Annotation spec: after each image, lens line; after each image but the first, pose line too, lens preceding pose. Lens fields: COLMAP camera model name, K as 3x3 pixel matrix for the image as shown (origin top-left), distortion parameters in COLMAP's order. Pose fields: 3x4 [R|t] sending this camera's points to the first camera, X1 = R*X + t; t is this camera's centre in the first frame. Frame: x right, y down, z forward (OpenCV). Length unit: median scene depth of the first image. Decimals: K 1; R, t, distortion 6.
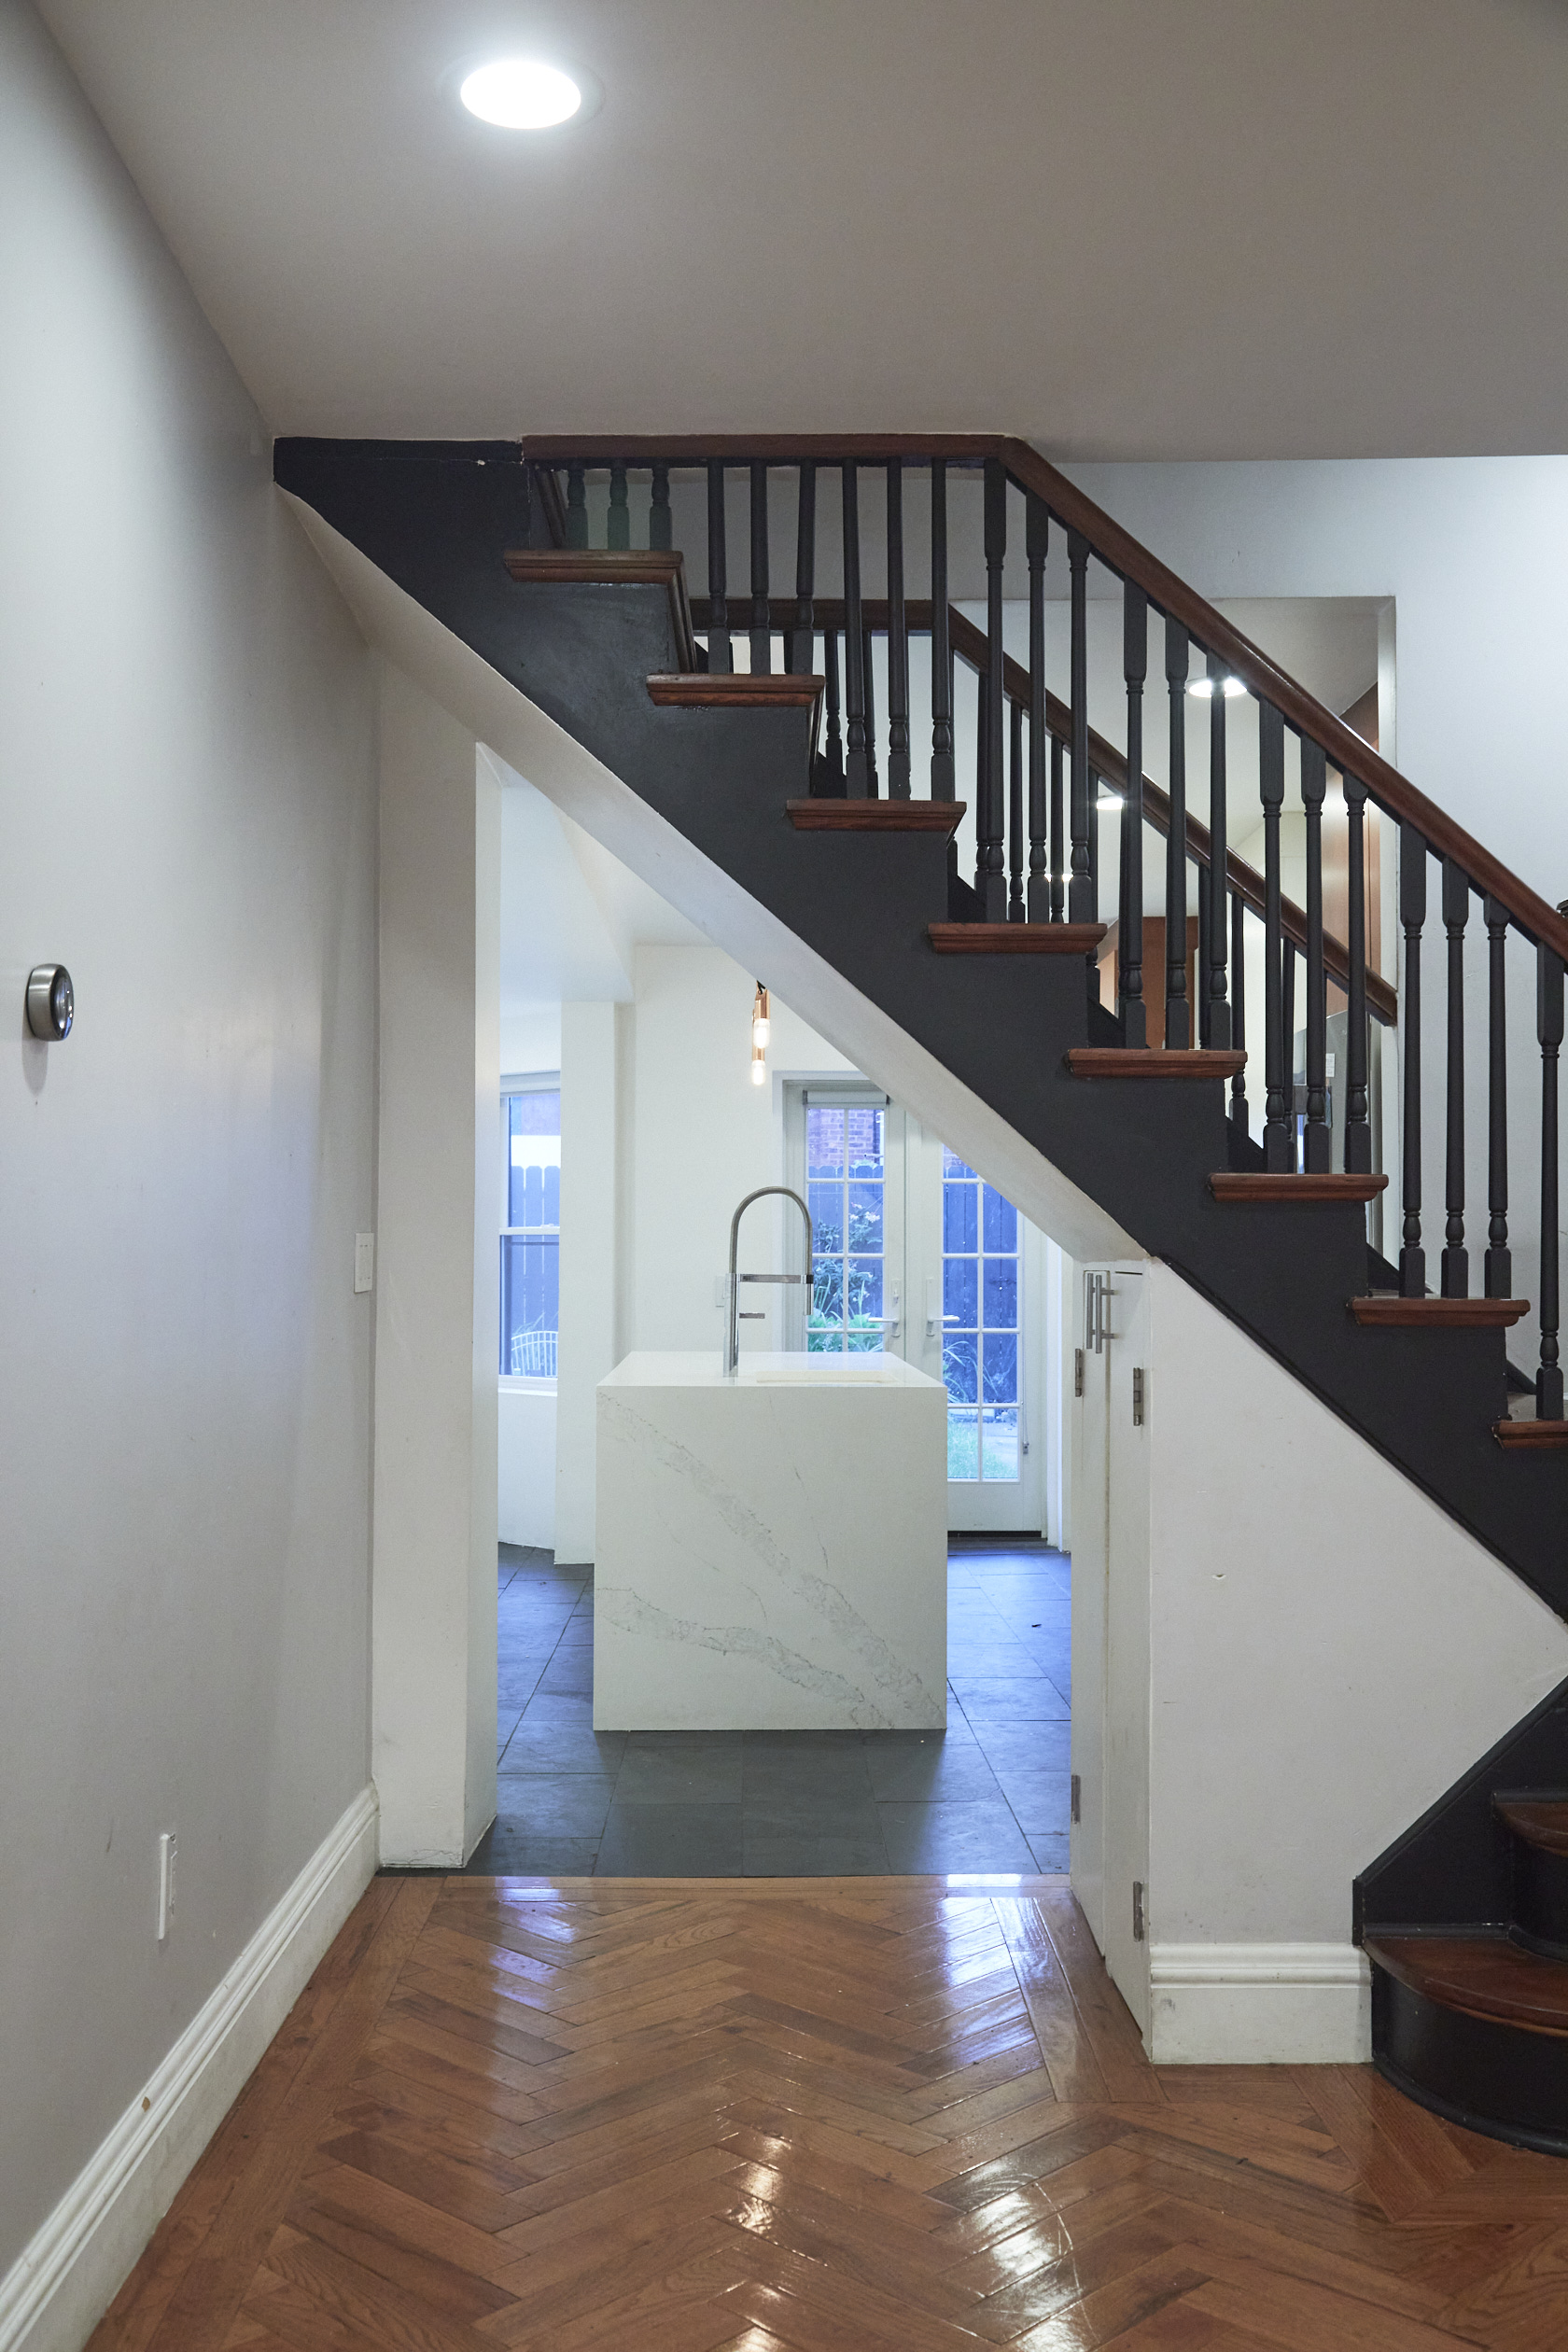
lens RADIAL K [[2133.1, 0, 784.0], [0, 2133.1, 1176.0], [0, 0, 1]] dist [-0.007405, 0.002940]
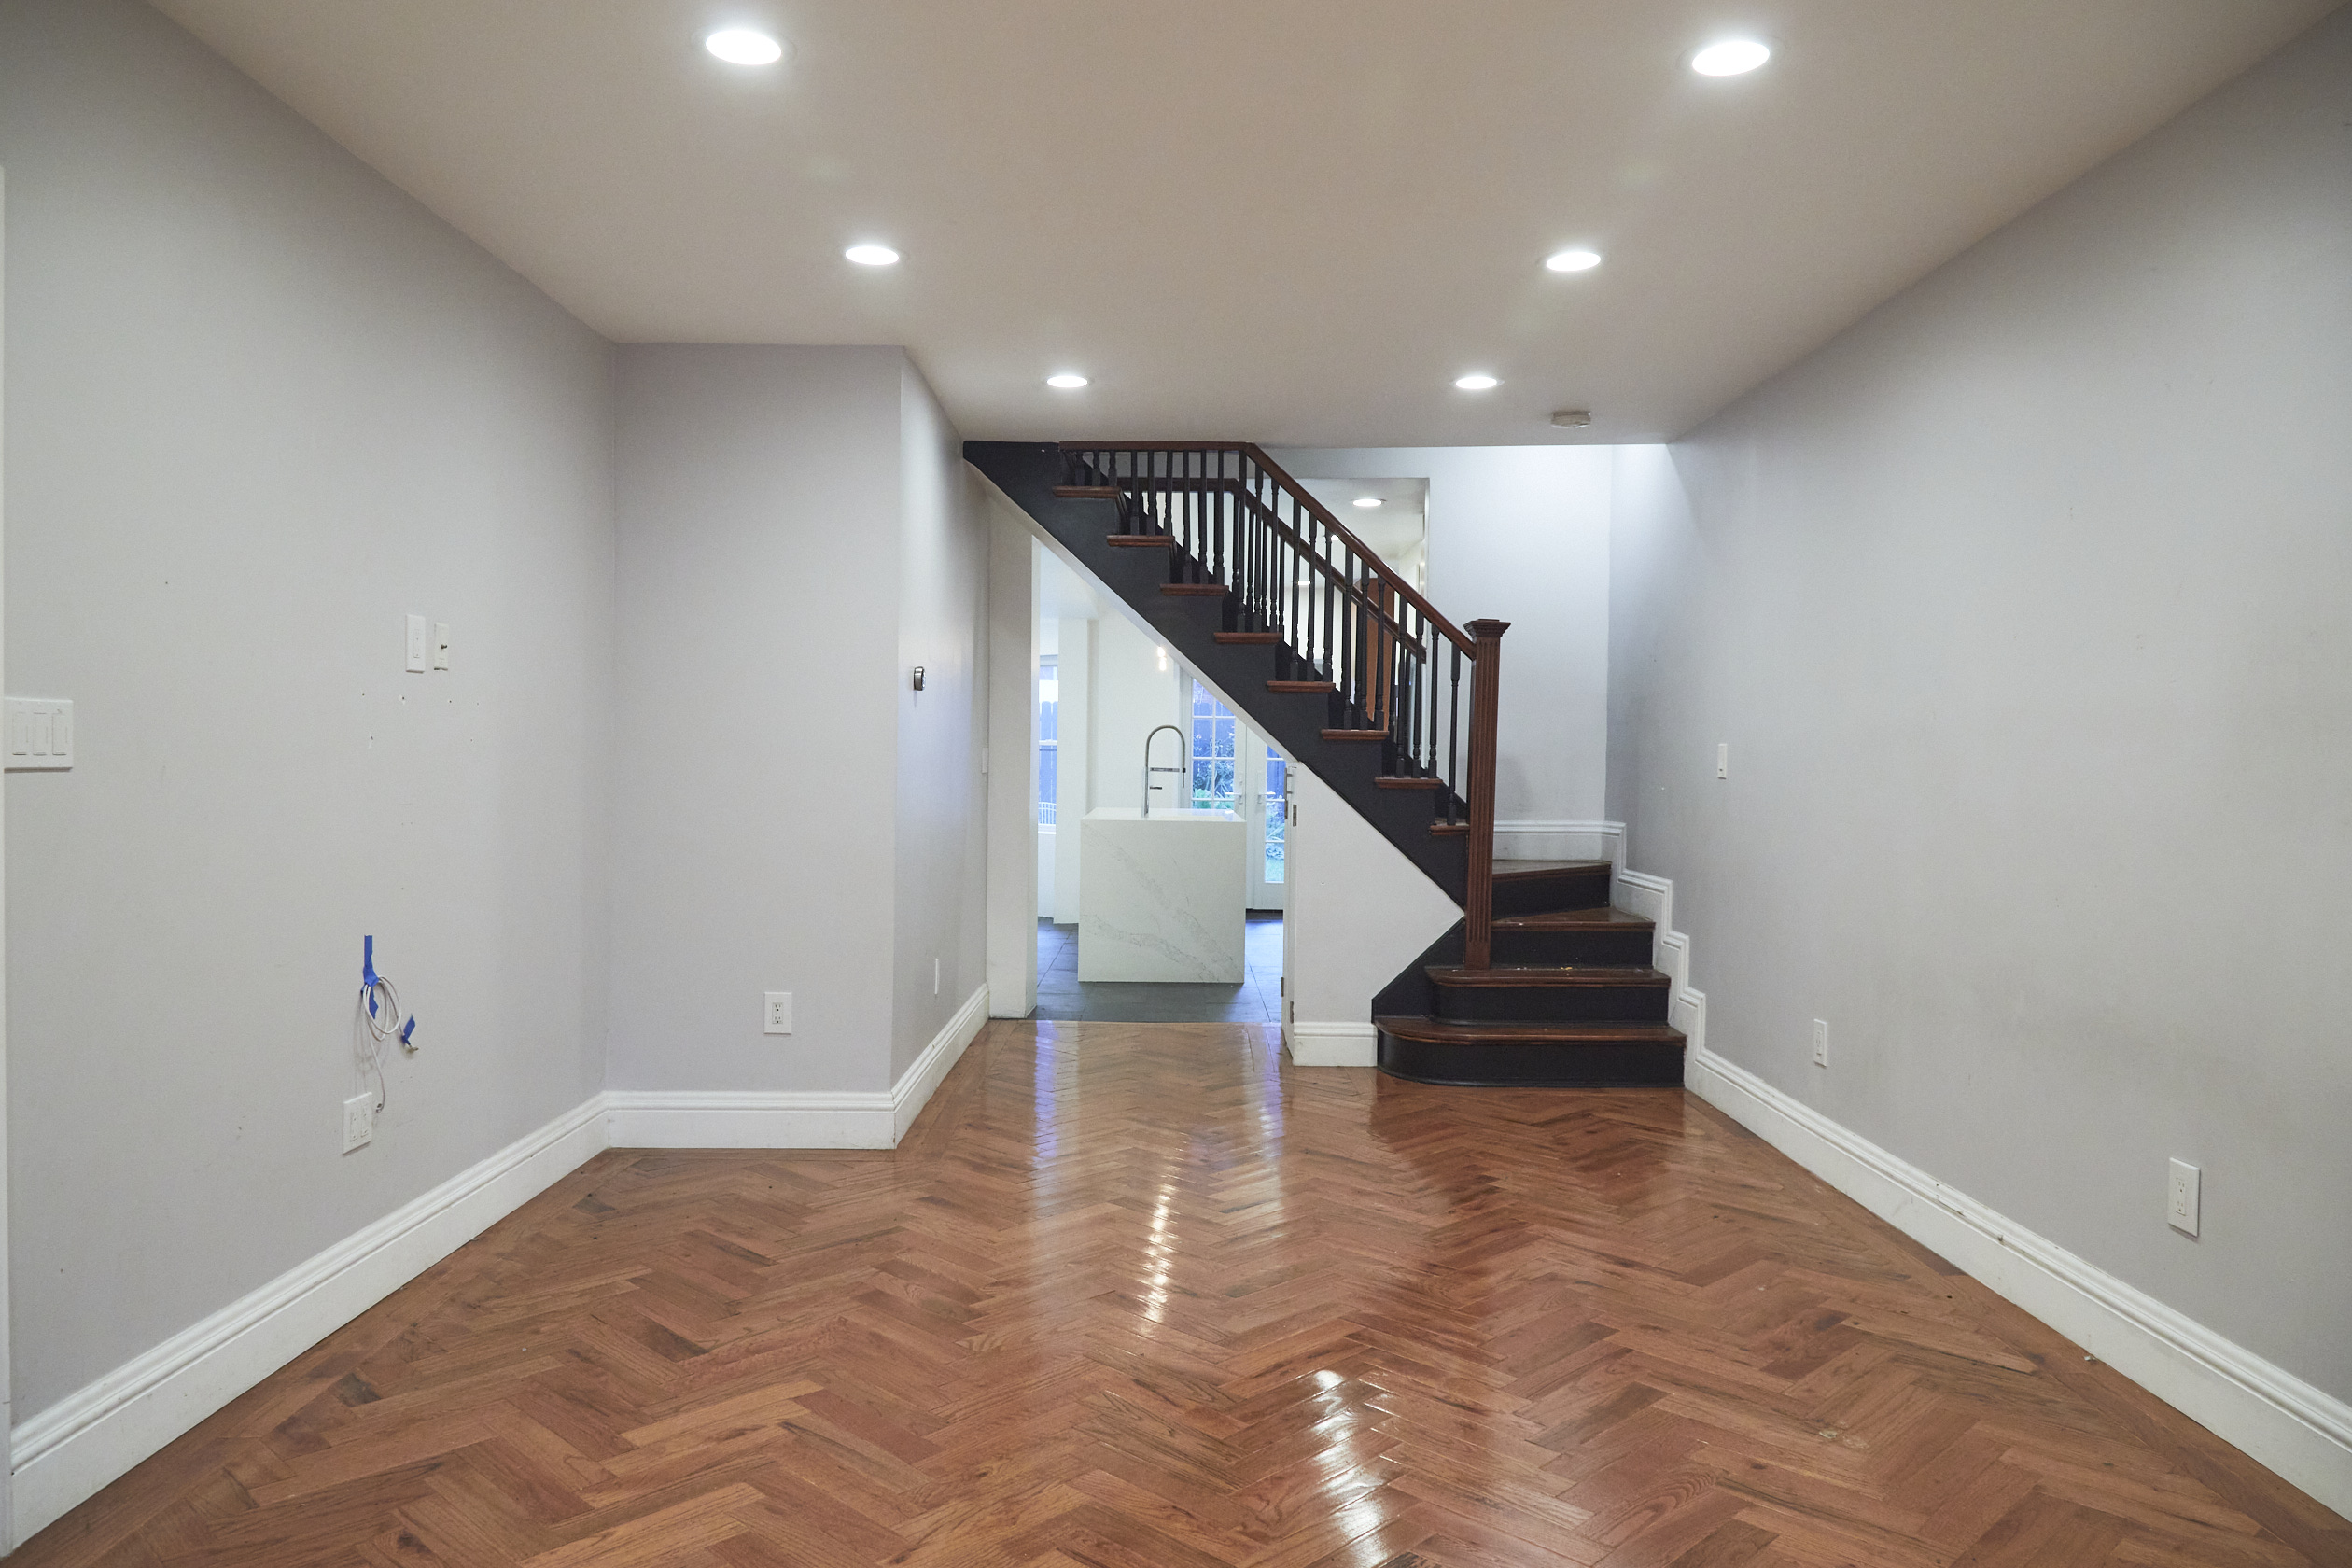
lens RADIAL K [[1579.9, 0, 1176.0], [0, 1579.9, 784.0], [0, 0, 1]] dist [-0.000447, -0.000007]
pose [[0.999779, 0.010398, -0.018274, 0.033472], [-0.009389, 0.998471, 0.054484, -0.021694], [0.018812, -0.054300, 0.998347, -0.537580]]
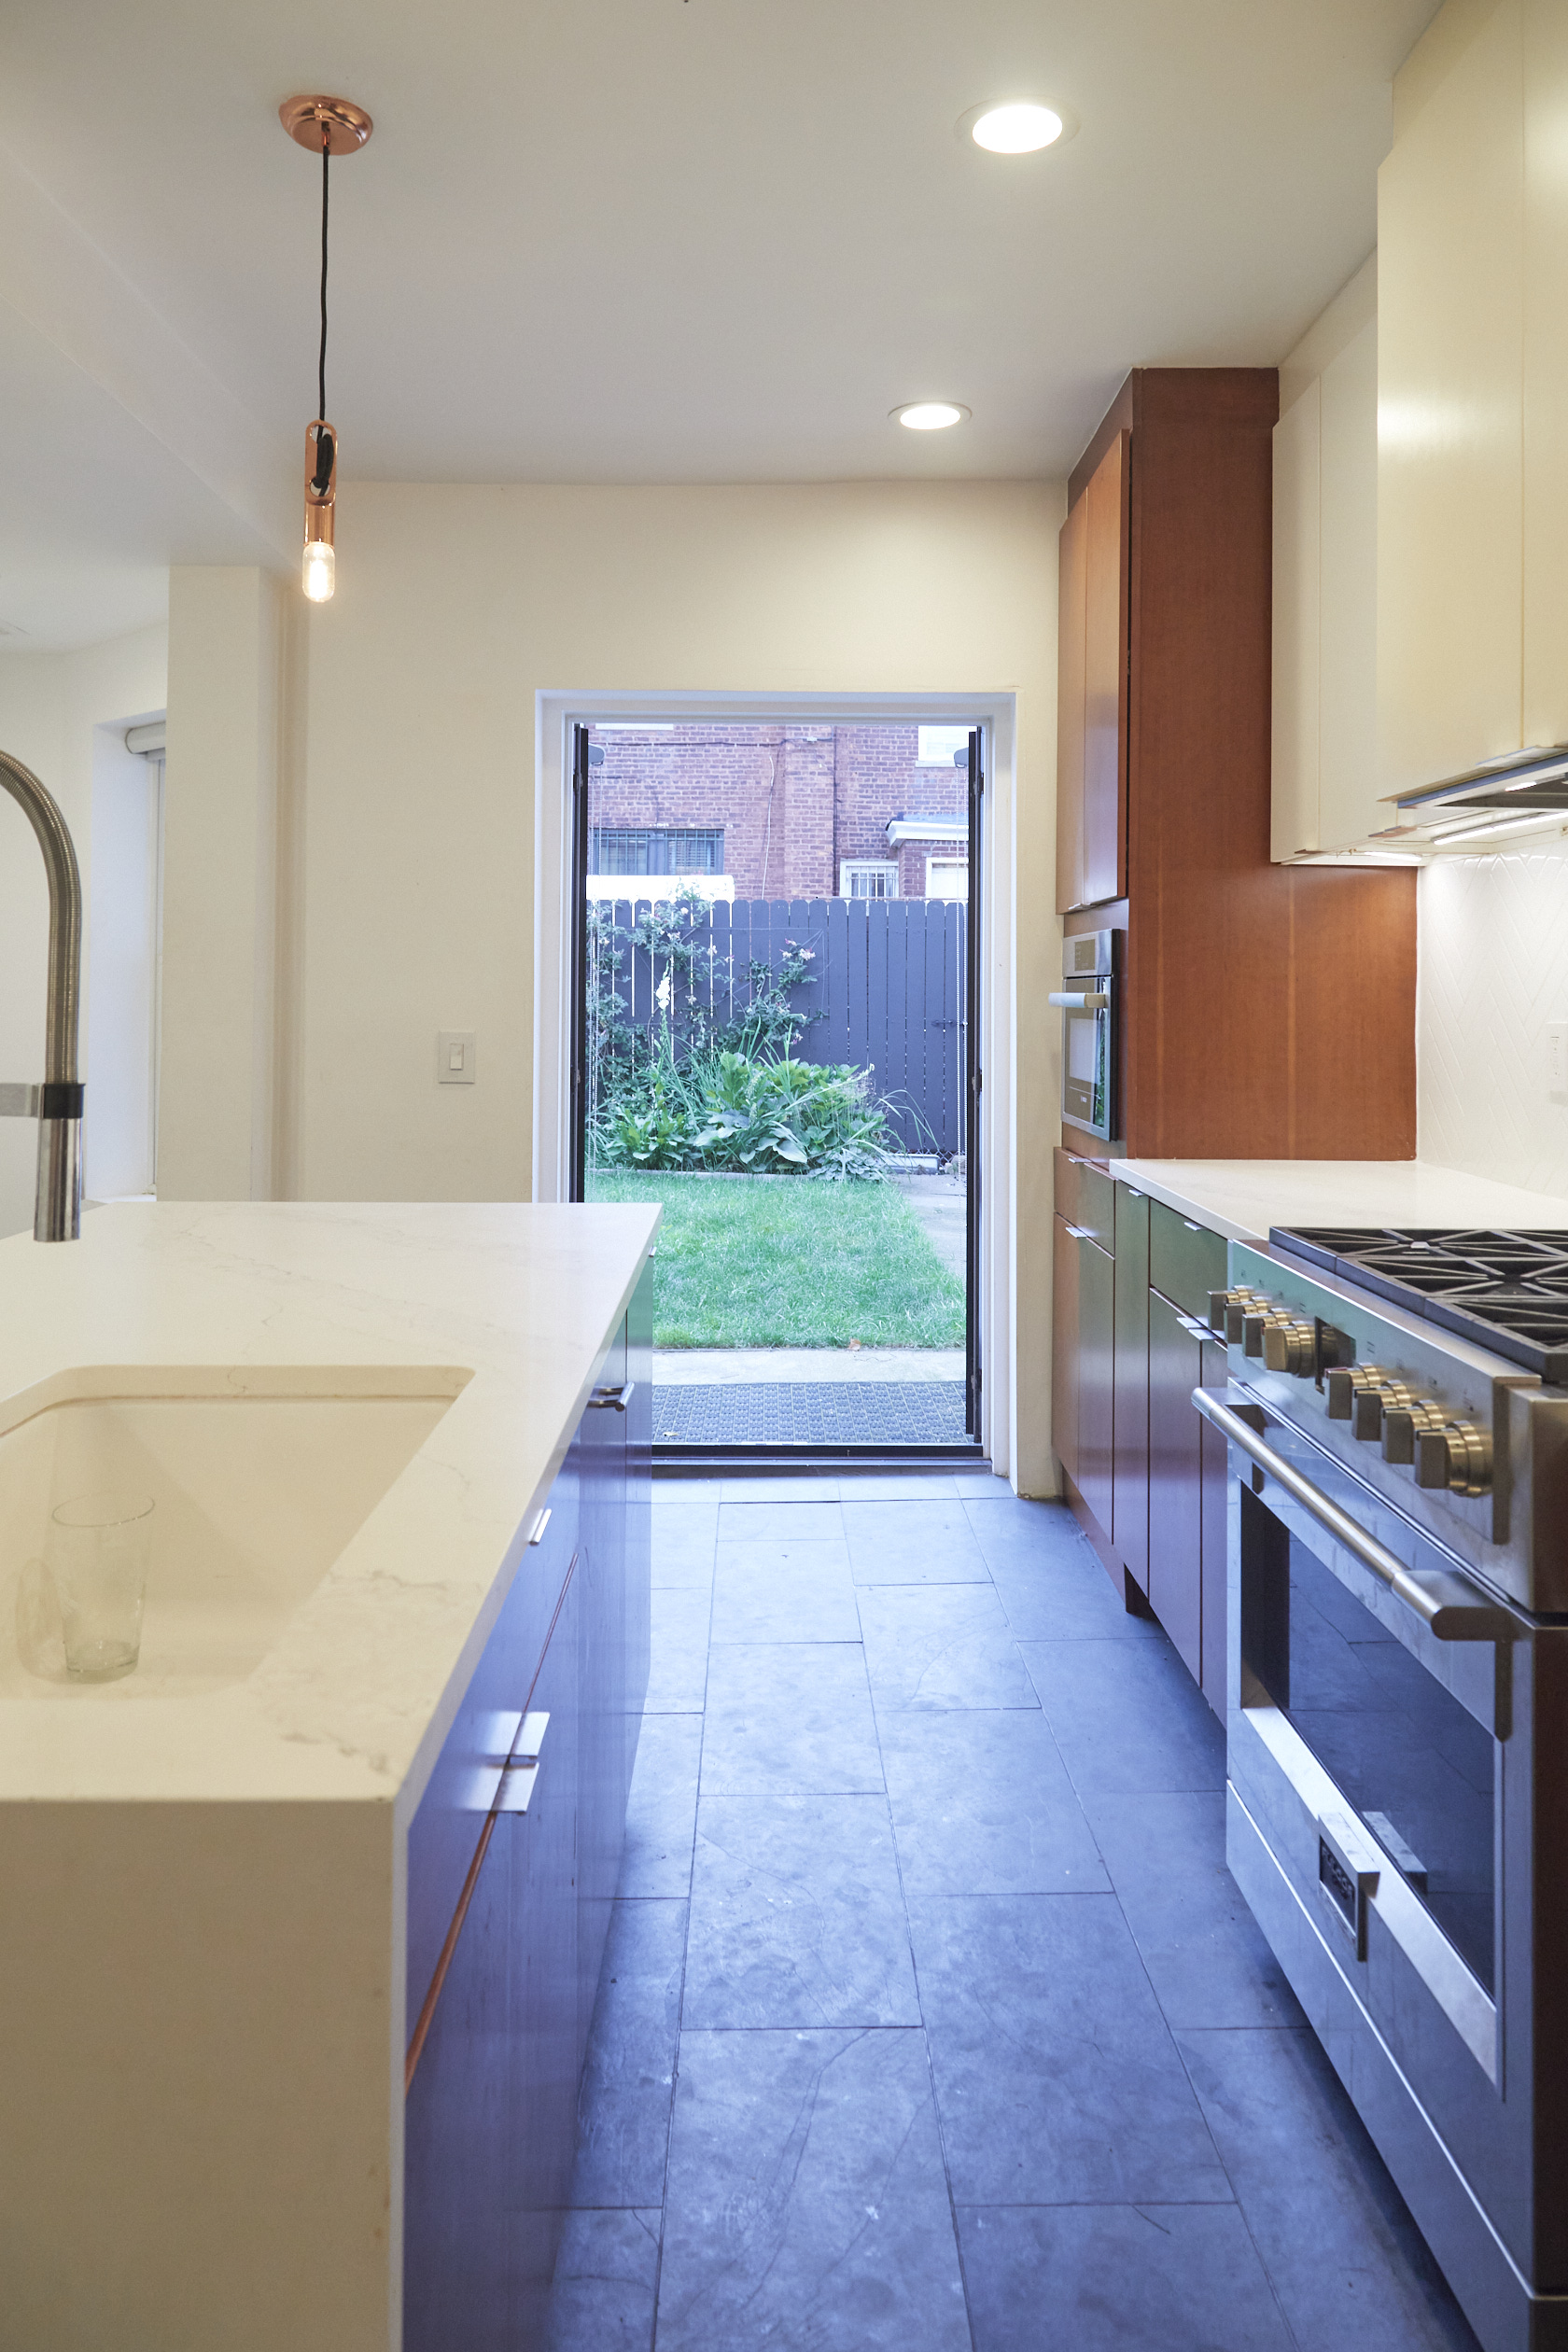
lens RADIAL K [[1630.2, 0, 794.8], [0, 1630.2, 946.8], [0, 0, 1]] dist [0.002003, -0.002965]
pose [[0.999984, 0.004390, 0.003587, 0.096720], [-0.004419, 0.999957, 0.008129, 0.028346], [-0.003551, -0.008144, 0.999961, 0.810306]]
